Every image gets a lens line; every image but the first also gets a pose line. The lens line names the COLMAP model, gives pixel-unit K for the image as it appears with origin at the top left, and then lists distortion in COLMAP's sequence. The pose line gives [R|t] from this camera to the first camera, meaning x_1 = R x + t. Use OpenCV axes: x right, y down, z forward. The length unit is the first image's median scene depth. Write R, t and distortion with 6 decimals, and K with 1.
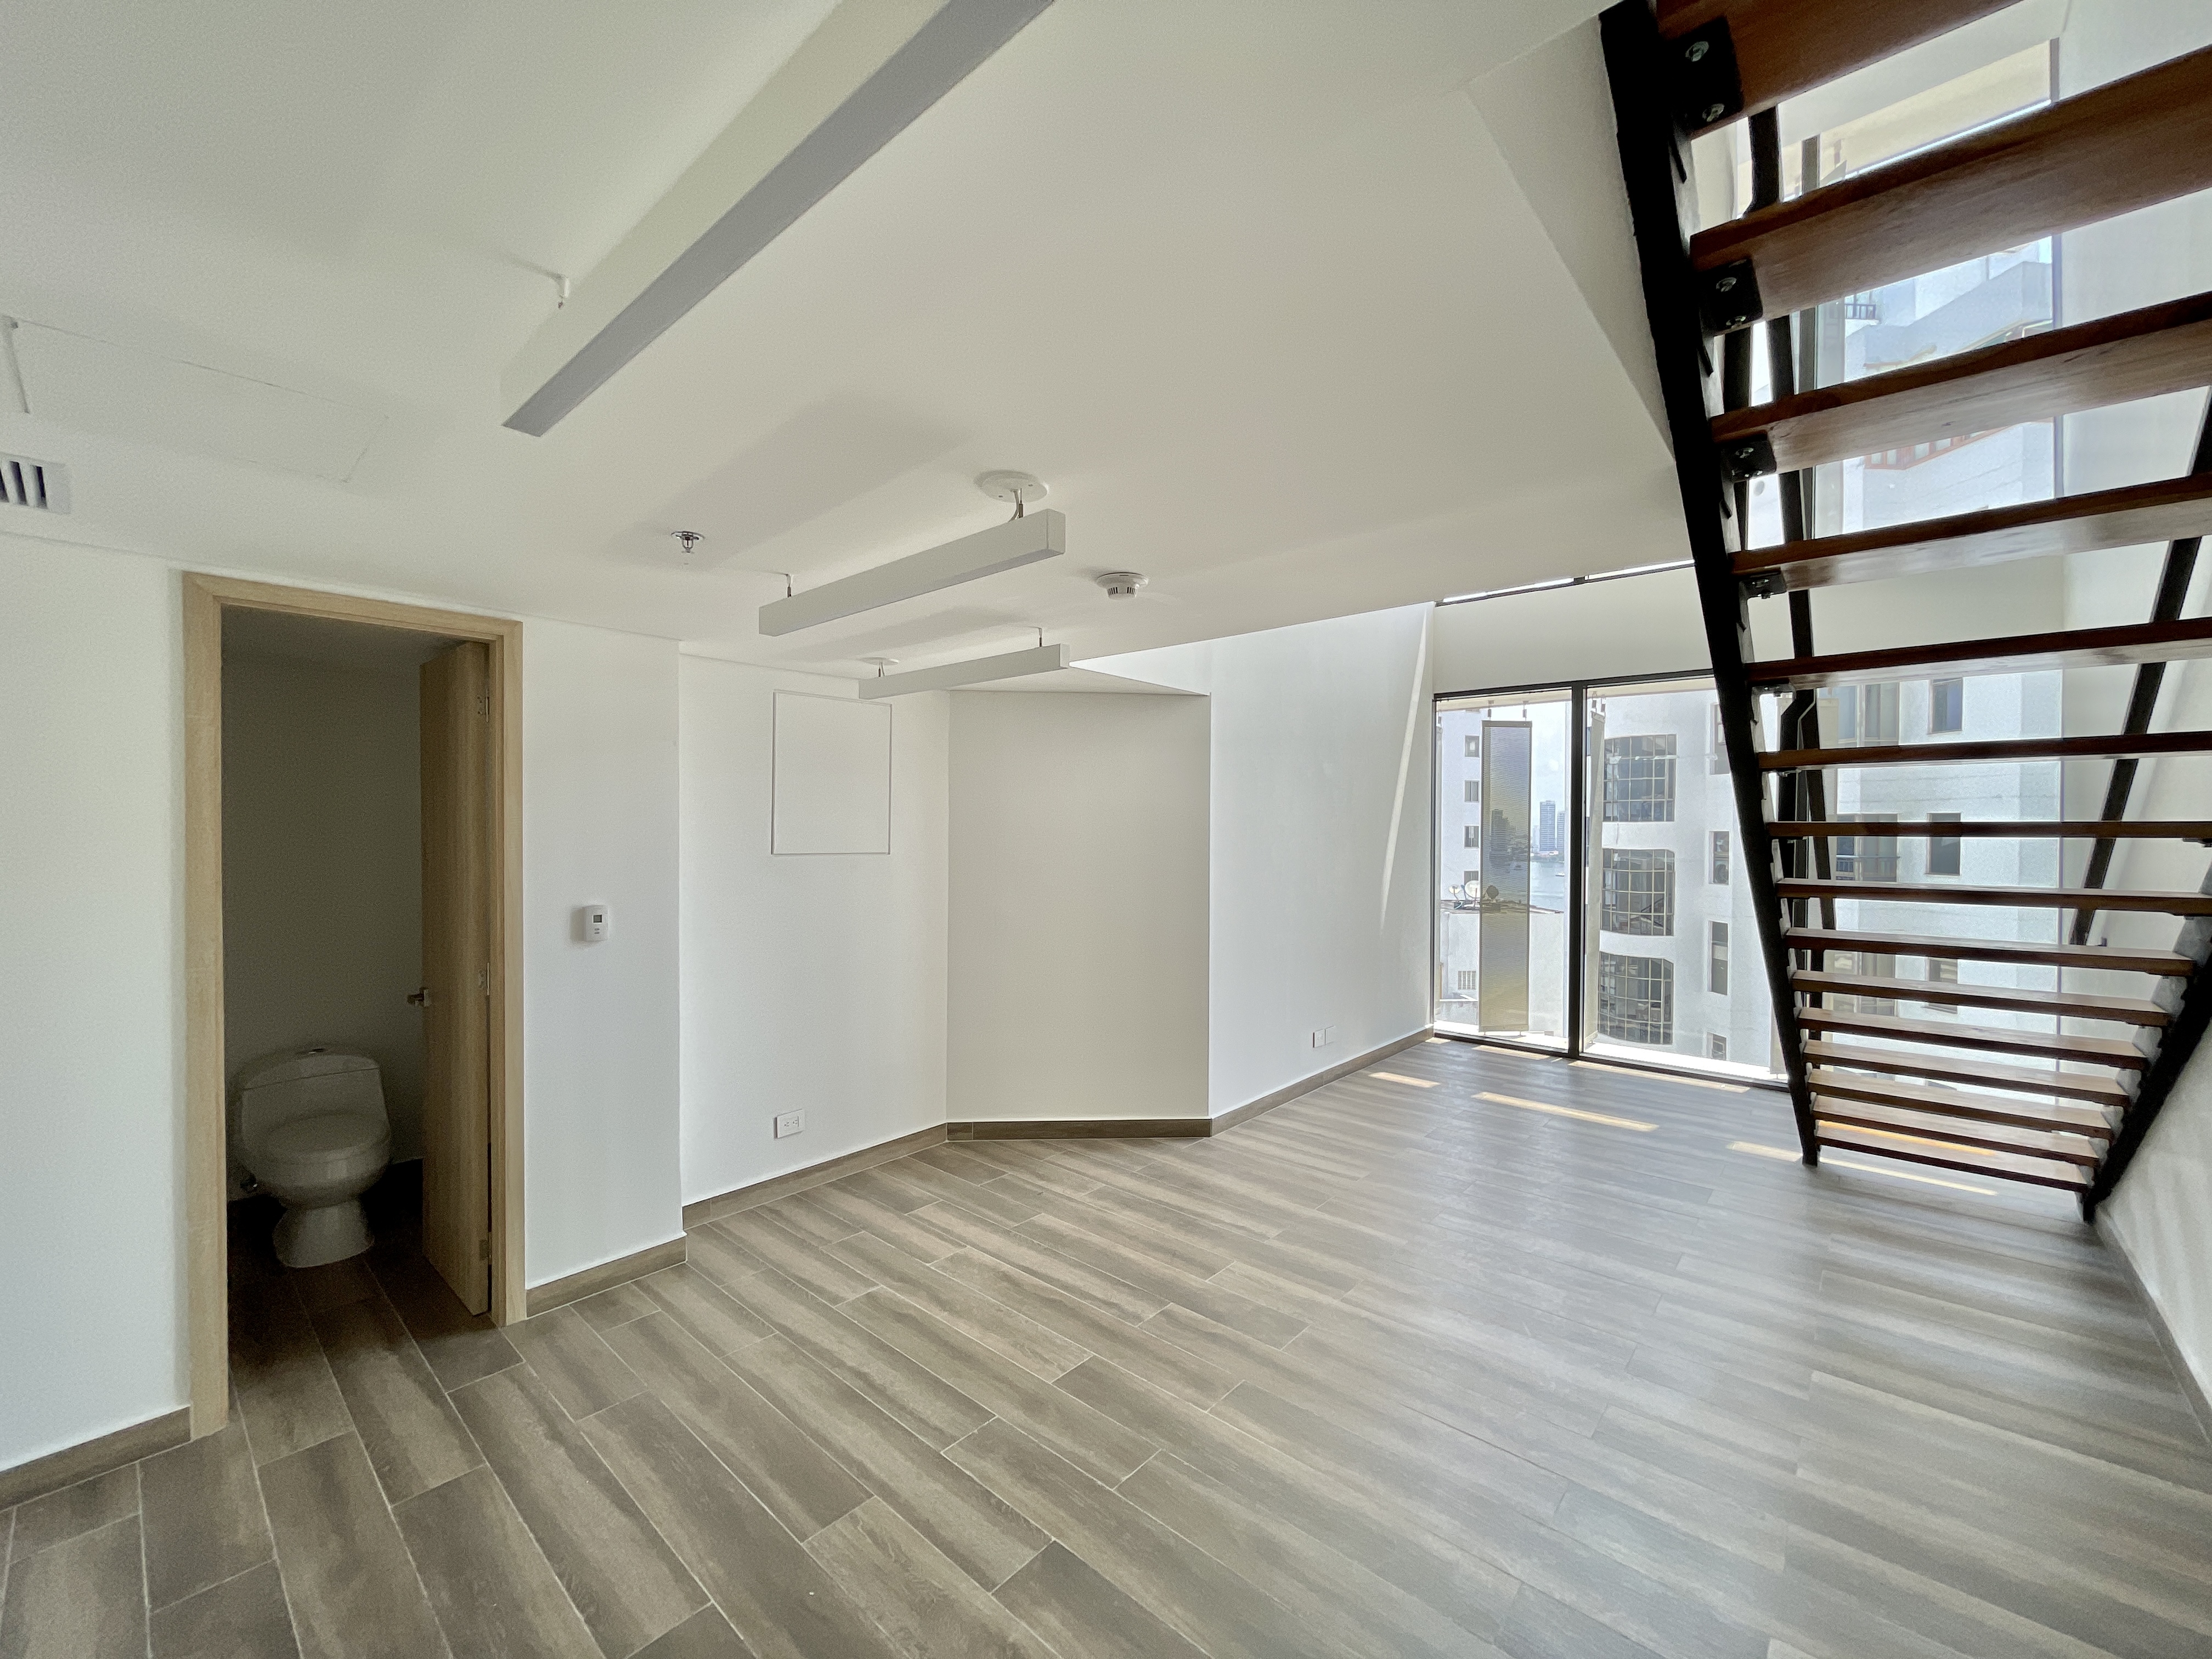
lens RADIAL K [[890.2, 0, 1091.4], [0, 890.2, 834.6], [0, 0, 1]] dist [0.001441, 0.000365]
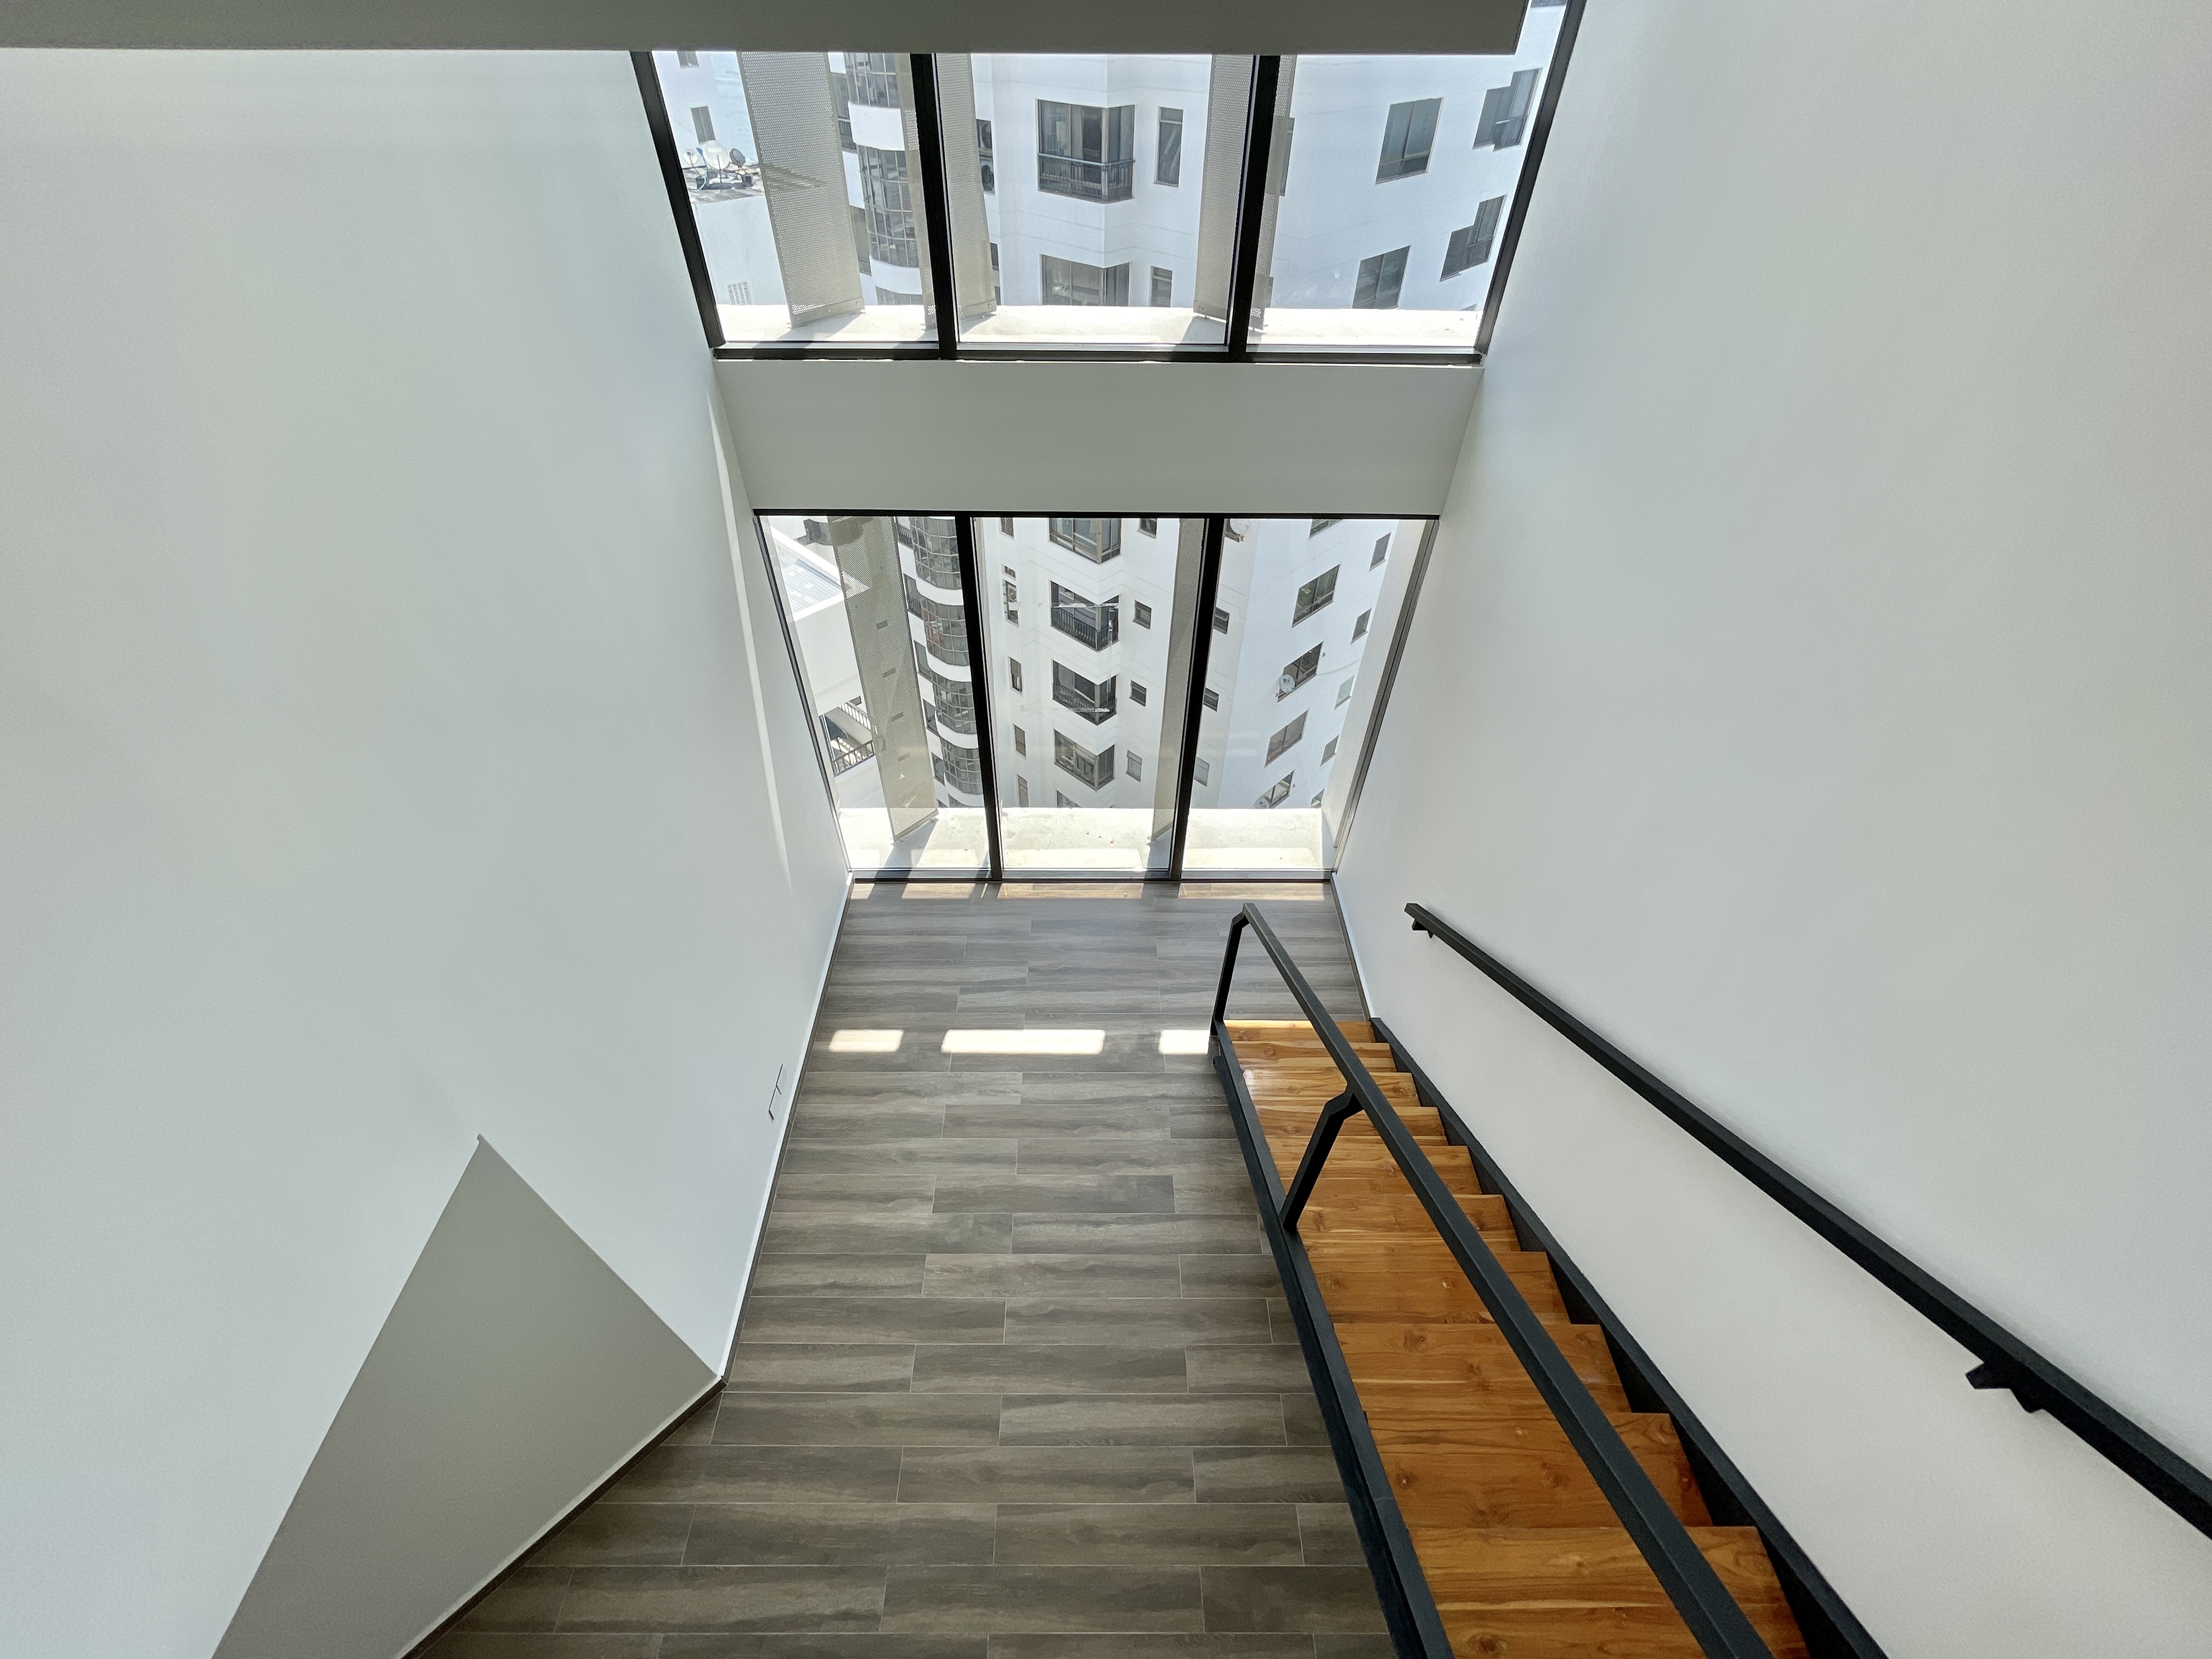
lens RADIAL K [[891.7, 0, 1086.3], [0, 891.7, 834.0], [0, 0, 1]] dist [-0.002030, -0.000126]
pose [[0.744815, -0.466724, 0.476885, 0.288635], [0.002787, 0.716850, 0.697222, -0.794459], [-0.667265, -0.517972, 0.535221, 0.739119]]
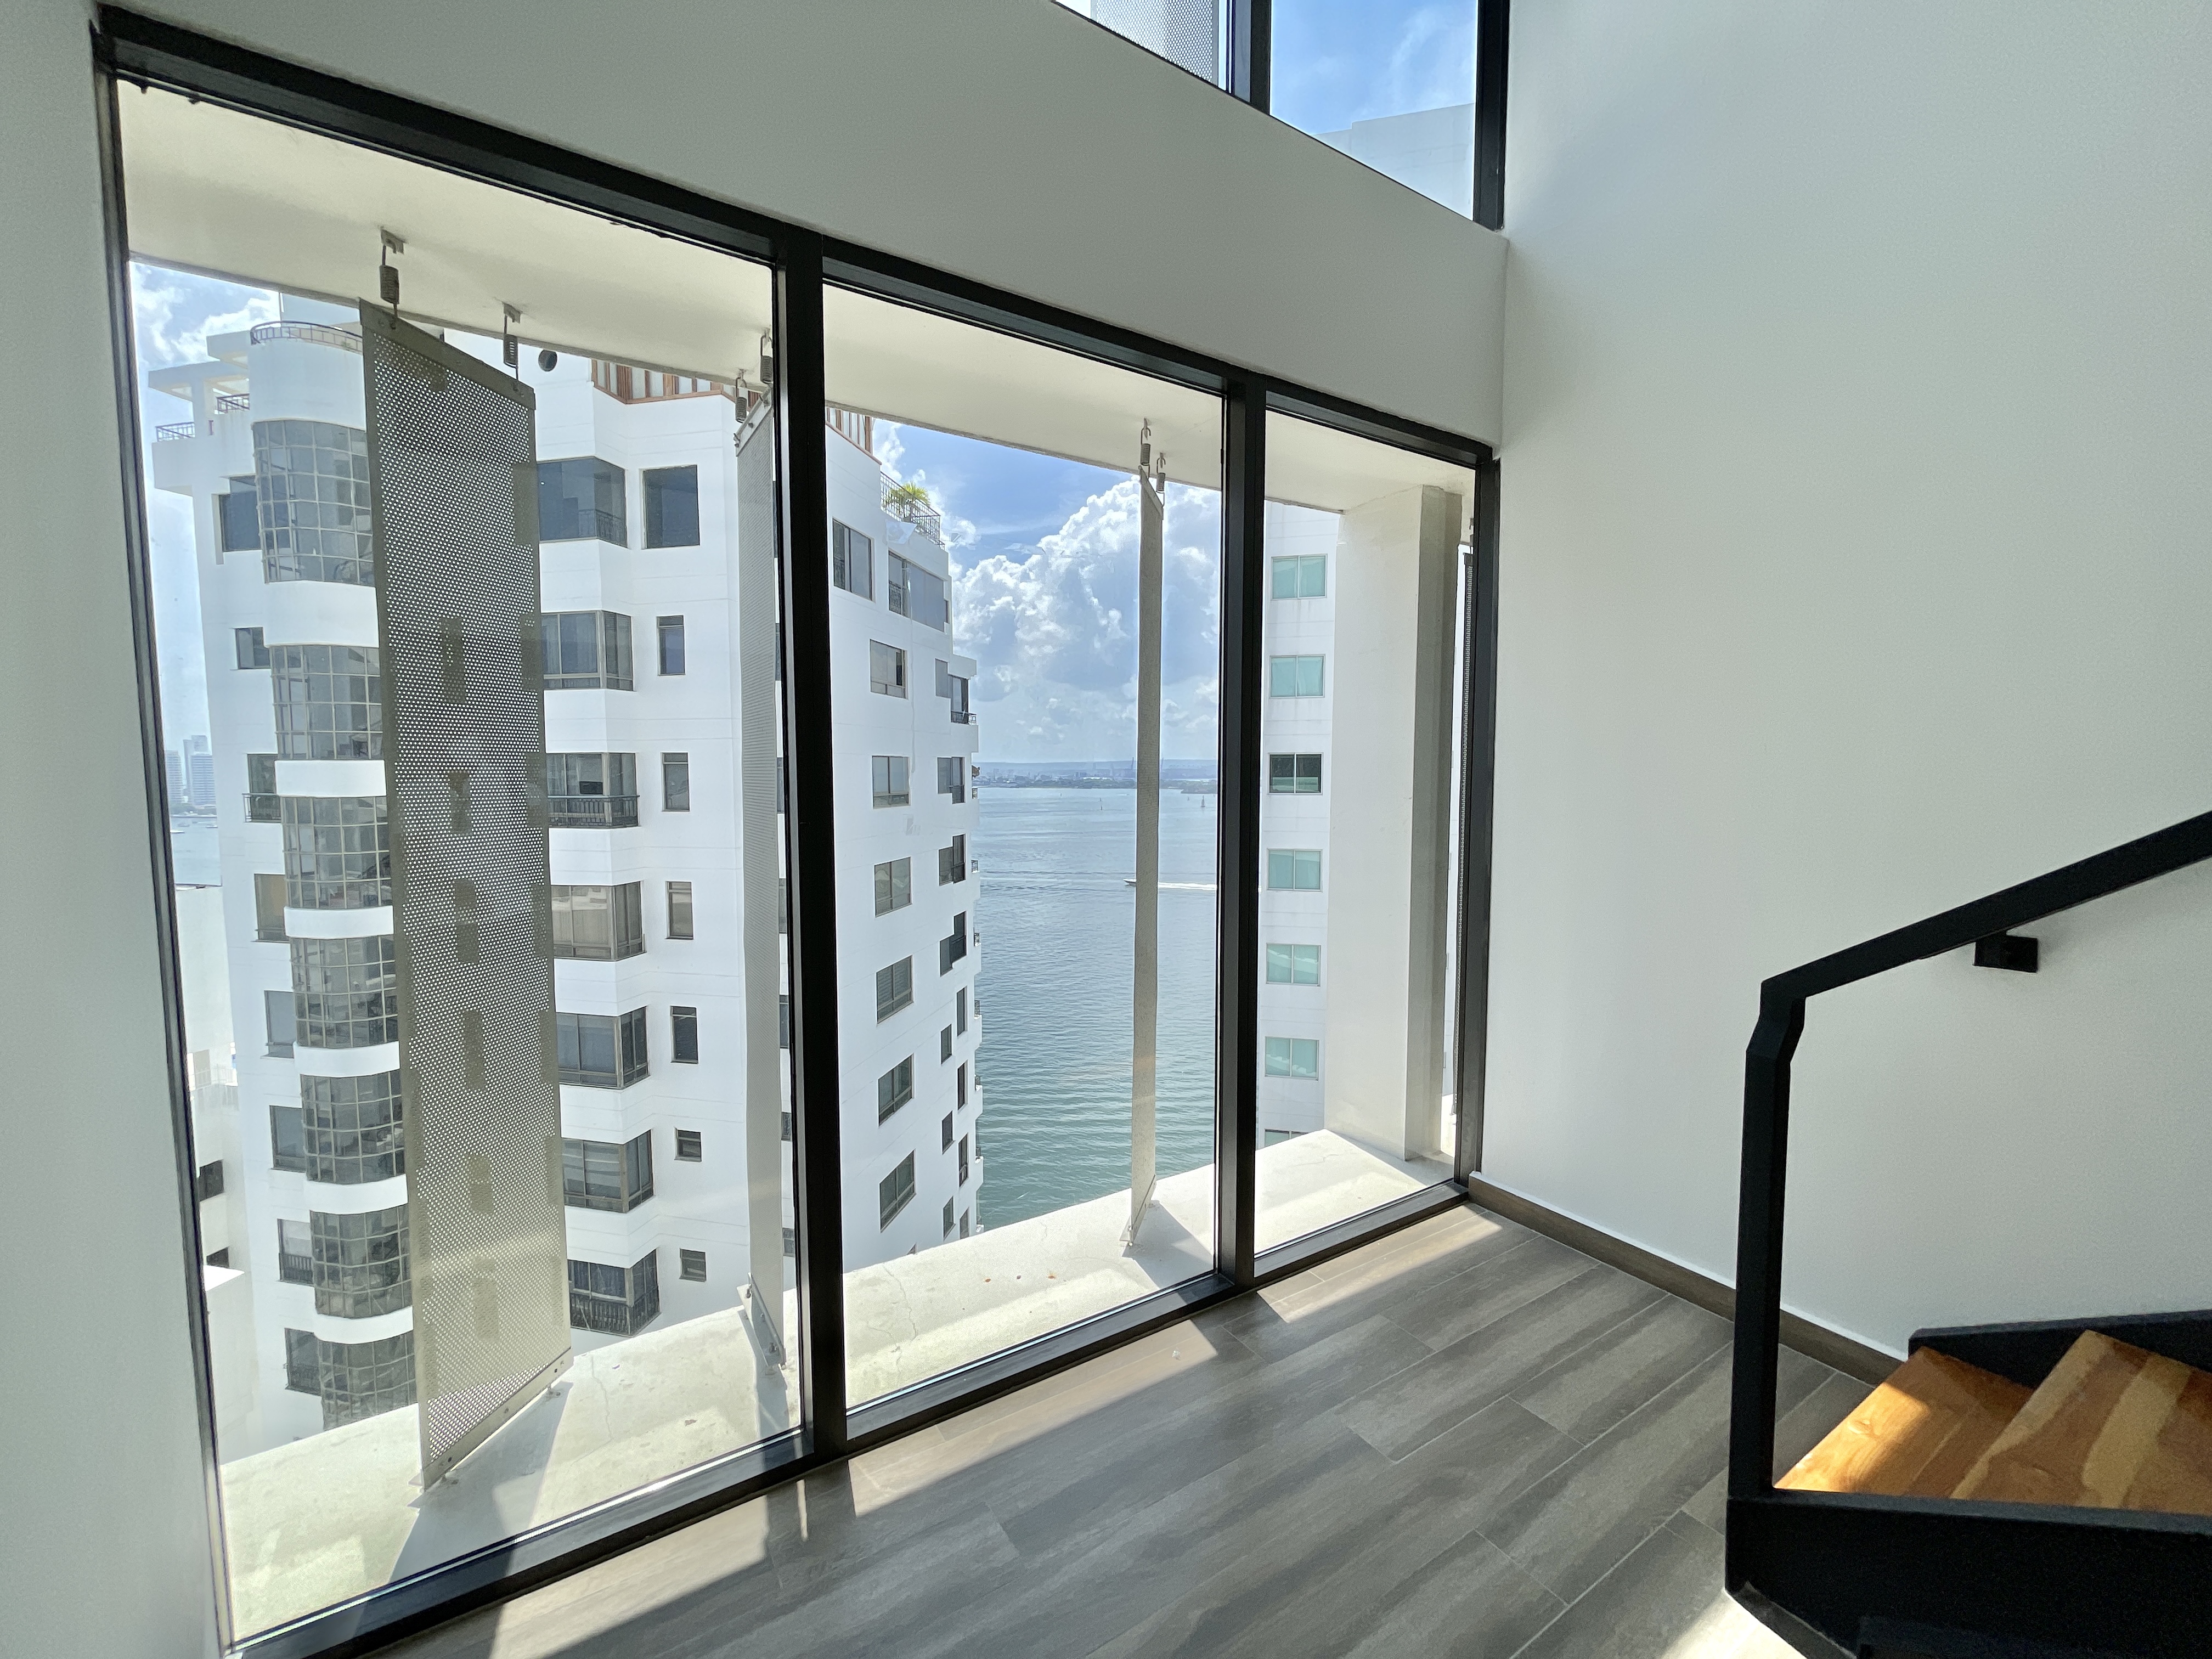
lens RADIAL K [[890.2, 0, 1091.4], [0, 890.2, 834.6], [0, 0, 1]] dist [0.001441, 0.000365]
pose [[0.277360, -0.072317, 0.958041, 0.472378], [0.010204, 0.997329, 0.072329, 0.011101], [-0.960712, -0.010286, 0.277357, 1.395457]]
